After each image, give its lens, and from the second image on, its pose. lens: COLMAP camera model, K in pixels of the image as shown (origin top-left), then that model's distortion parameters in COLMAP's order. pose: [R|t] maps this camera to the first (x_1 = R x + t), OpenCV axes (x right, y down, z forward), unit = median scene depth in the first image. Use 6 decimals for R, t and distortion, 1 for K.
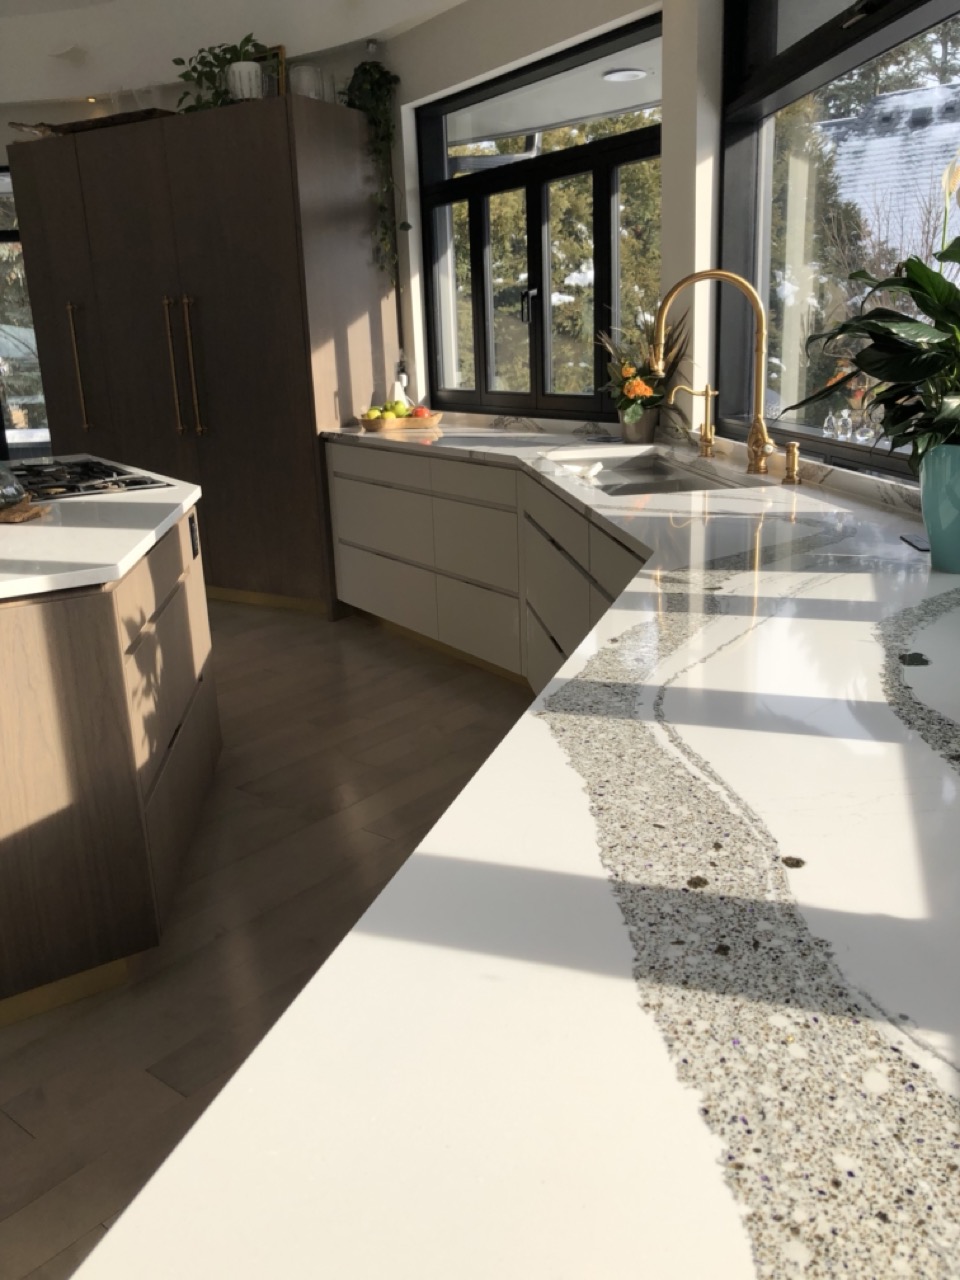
lens RADIAL K [[1049.9, 0, 480.0], [0, 1049.9, 640.0], [0, 0, 1]] dist [0.035022, -0.040854]
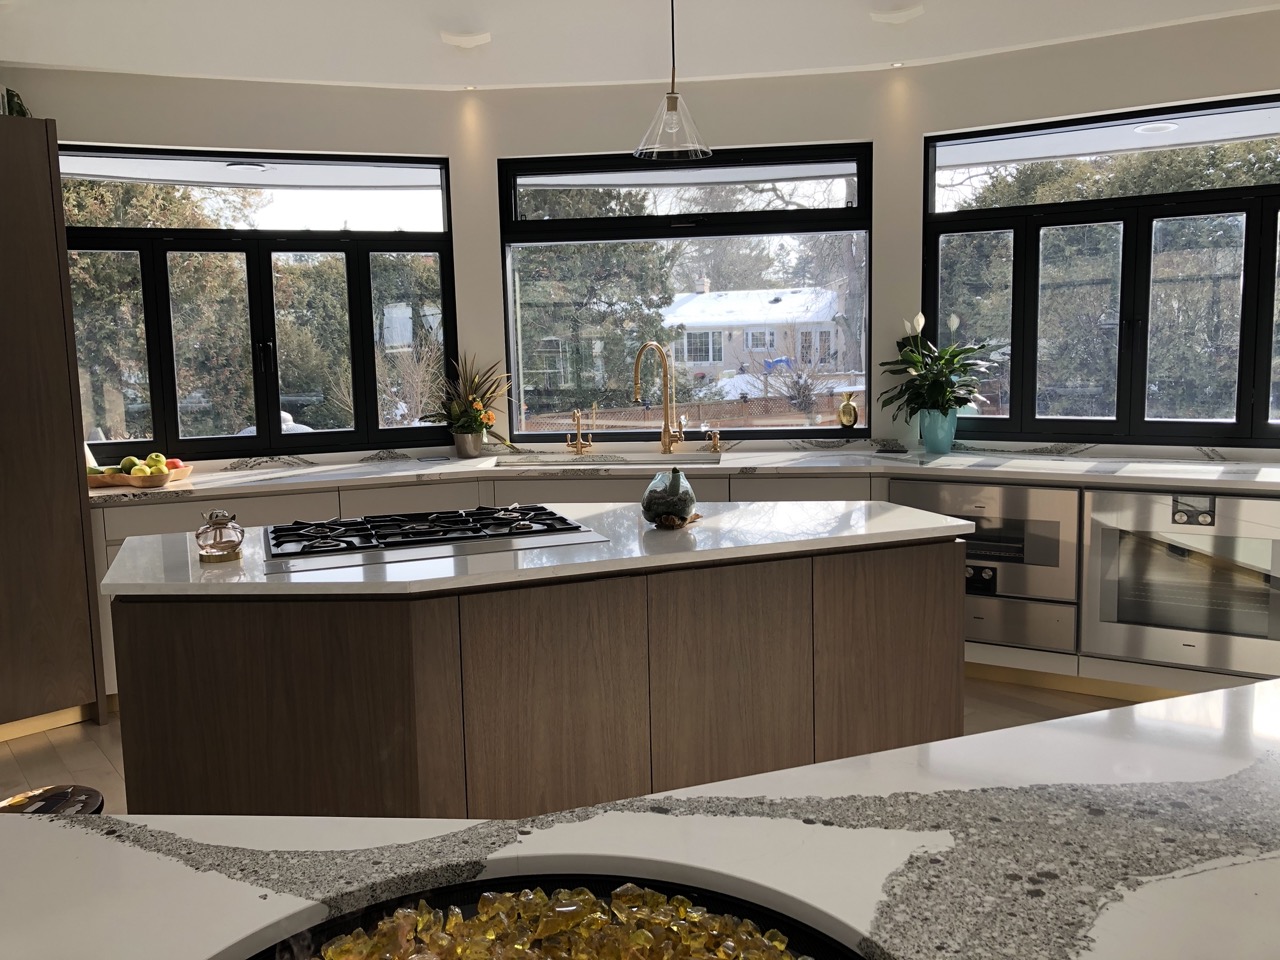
lens RADIAL K [[1049.9, 0, 629.3], [0, 1049.9, 481.1], [0, 0, 1]] dist [0.035022, -0.040854]
pose [[0.225762, -0.100255, 0.969010, -0.895666], [0.288296, 0.957012, 0.031846, -0.116507], [-0.930547, 0.272172, 0.244960, 0.402520]]
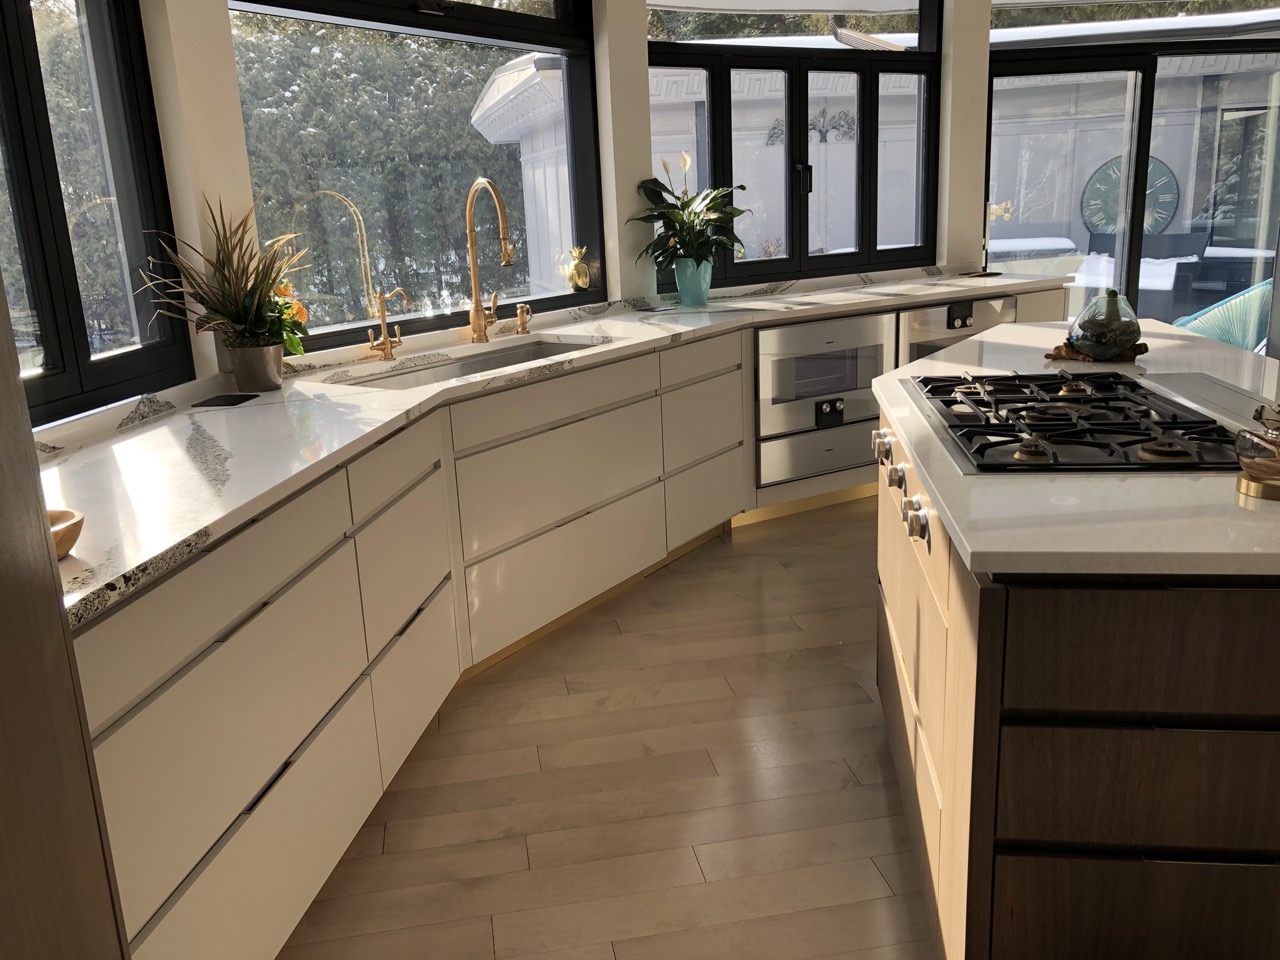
lens RADIAL K [[1056.2, 0, 622.3], [0, 1056.2, 473.8], [0, 0, 1]] dist [0.015738, 0.005894]
pose [[-0.753672, -0.092362, 0.650729, -0.432650], [0.254721, 0.871652, 0.418736, -0.312665], [-0.605884, 0.481344, -0.633413, 1.099182]]
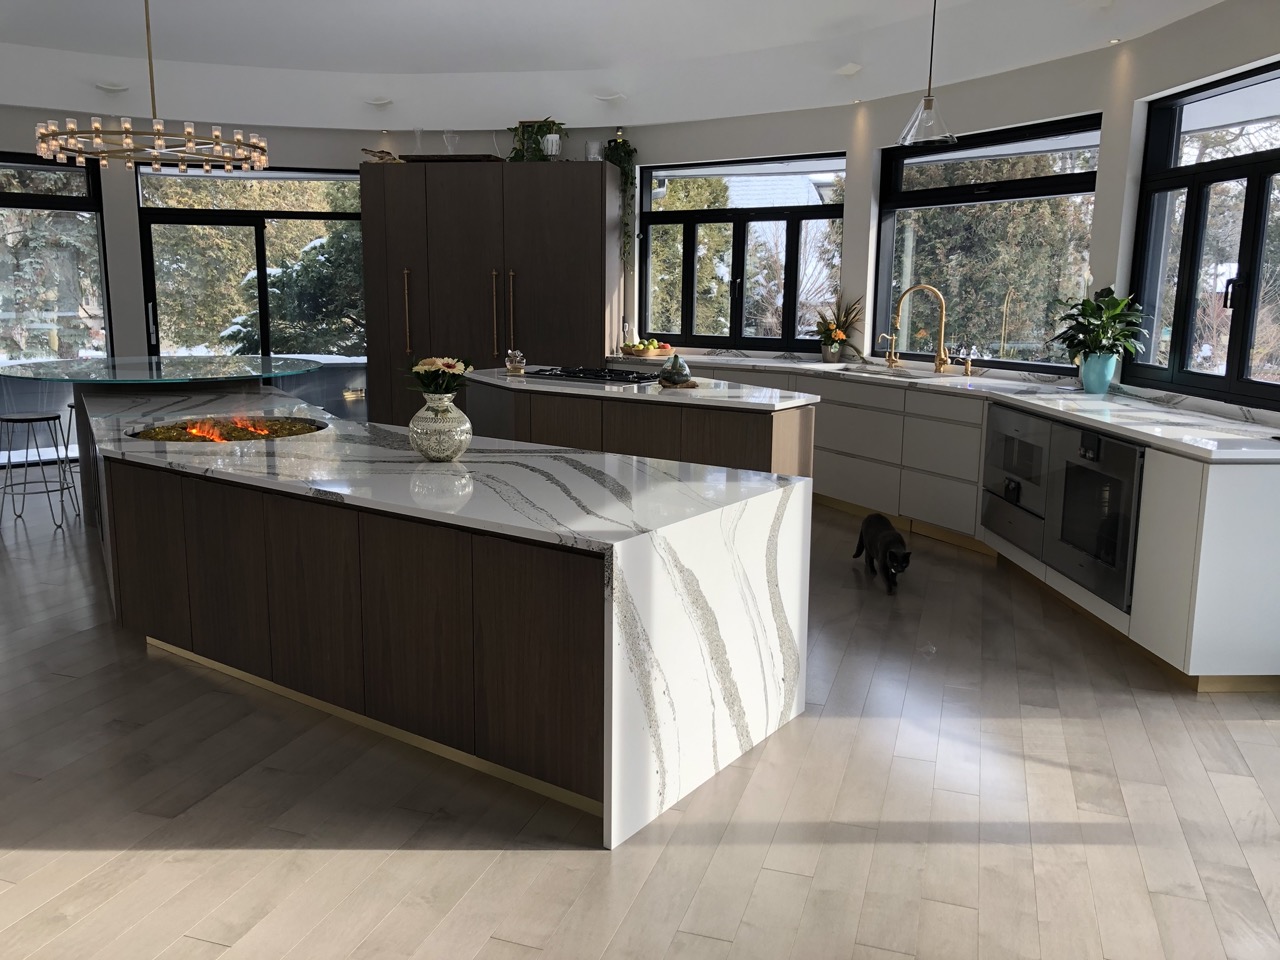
lens RADIAL K [[1049.9, 0, 629.3], [0, 1049.9, 481.1], [0, 0, 1]] dist [0.035022, -0.040854]
pose [[0.935901, -0.020160, 0.351686, -0.713323], [0.055917, 0.994205, -0.091813, 0.149350], [-0.347797, 0.105593, 0.931605, -0.520516]]
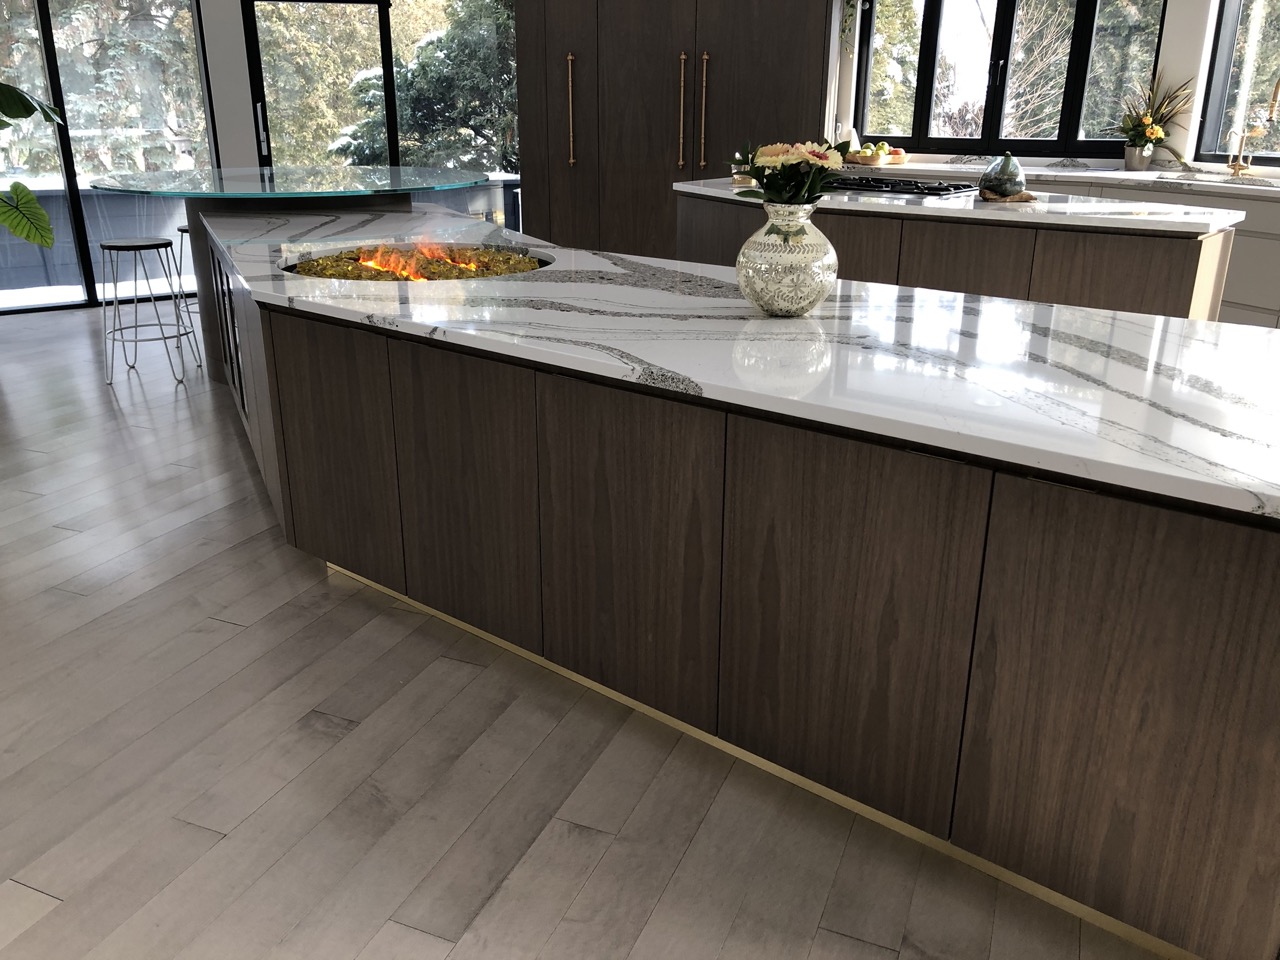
lens RADIAL K [[1038.3, 0, 618.7], [0, 1038.3, 482.5], [0, 0, 1]] dist [0.037854, -0.035468]
pose [[0.960640, -0.059146, 0.271427, -0.783680], [0.042495, 0.996859, 0.066826, 0.094722], [-0.274527, -0.052661, 0.960136, -0.181276]]
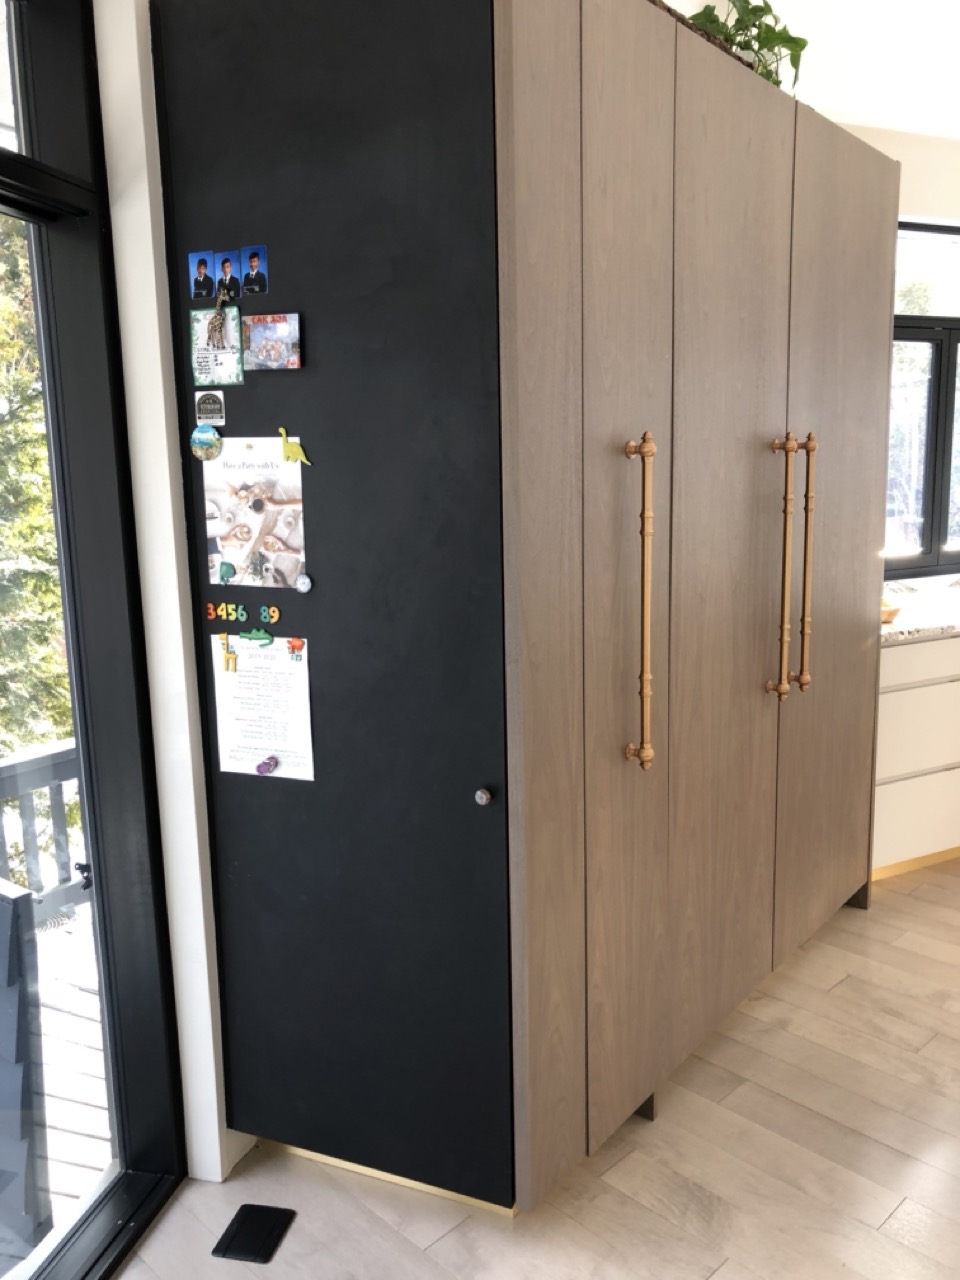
lens RADIAL K [[1049.9, 0, 480.0], [0, 1049.9, 640.0], [0, 0, 1]] dist [0.035022, -0.040854]
pose [[0.103375, -0.142547, 0.984375, -0.875404], [0.294612, 0.949655, 0.106580, -0.355081], [-0.950009, 0.278991, 0.140166, 1.187579]]
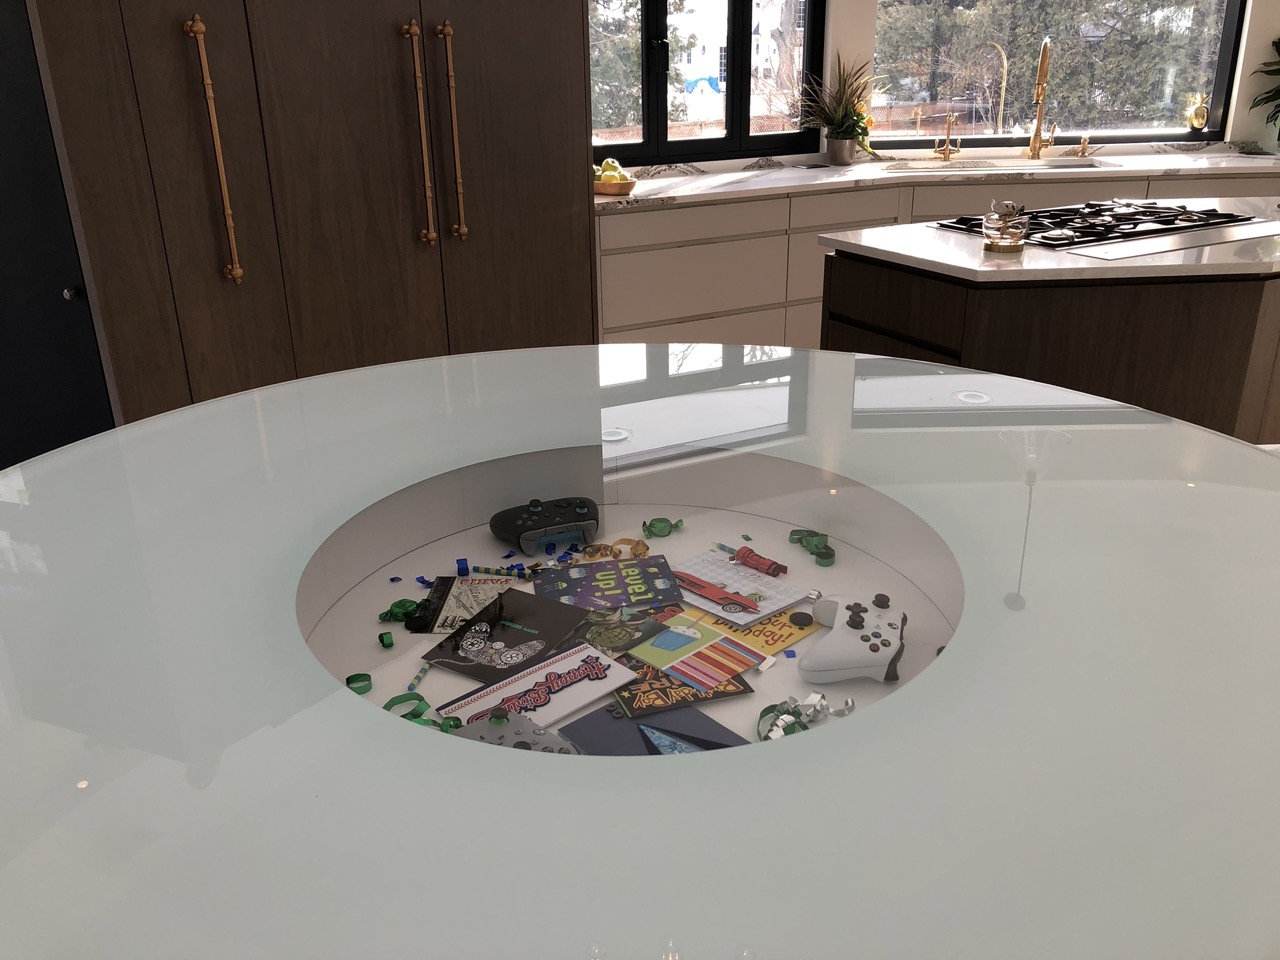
lens RADIAL K [[1056.7, 0, 638.5], [0, 1056.7, 456.2], [0, 0, 1]] dist [0.031032, -0.014059]
pose [[0.086014, -0.322229, 0.942746, -1.018660], [0.291981, 0.912858, 0.285373, -0.251590], [-0.952549, 0.250718, 0.172603, 0.902071]]
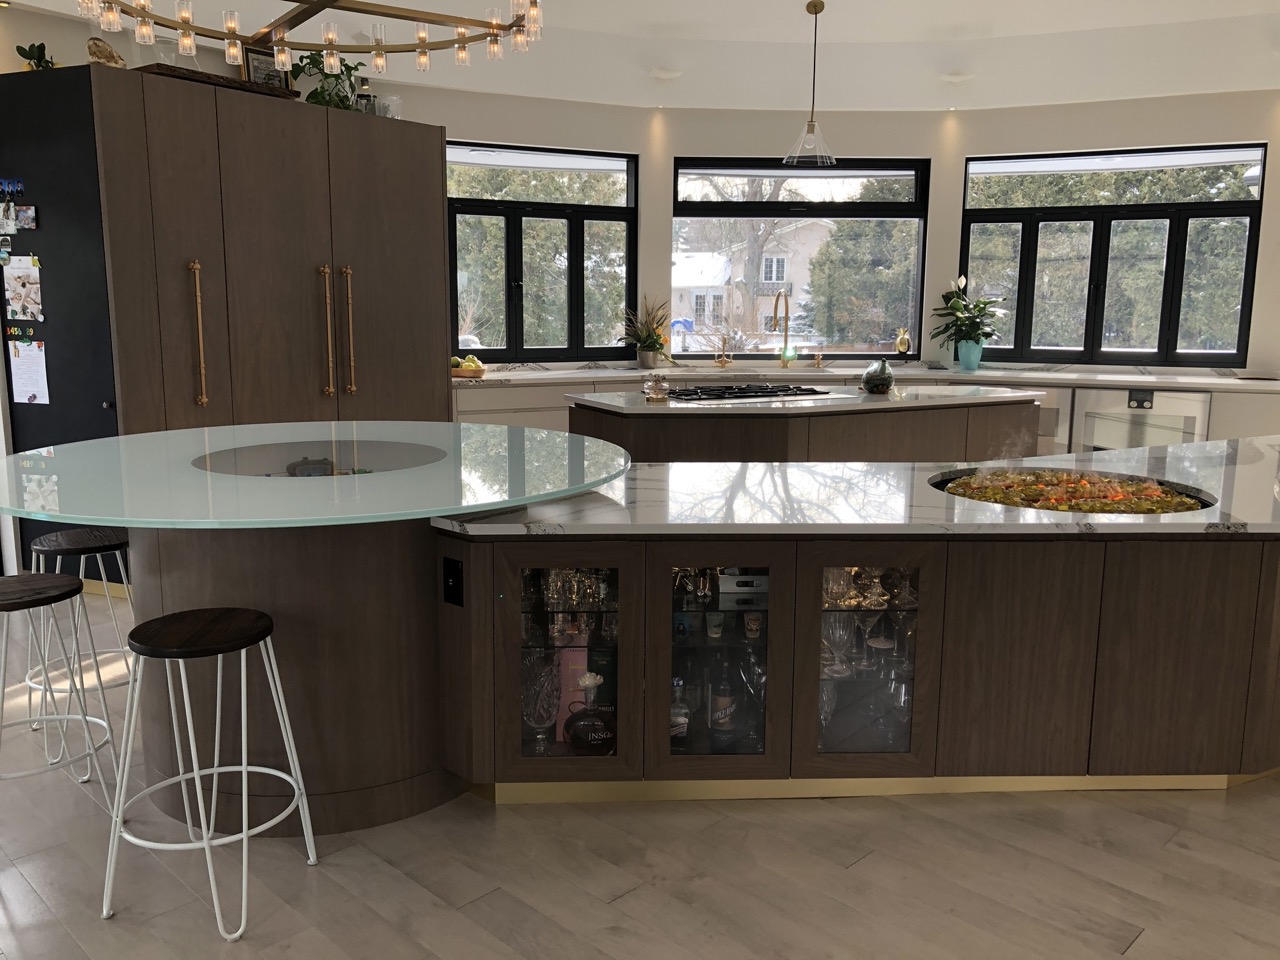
lens RADIAL K [[1052.5, 0, 642.3], [0, 1052.5, 488.2], [0, 0, 1]] dist [0.080801, -0.113729]
pose [[0.083691, -0.139472, 0.986683, -1.435534], [0.268209, 0.956770, 0.112494, -0.161414], [-0.959718, 0.255223, 0.117481, 0.687558]]
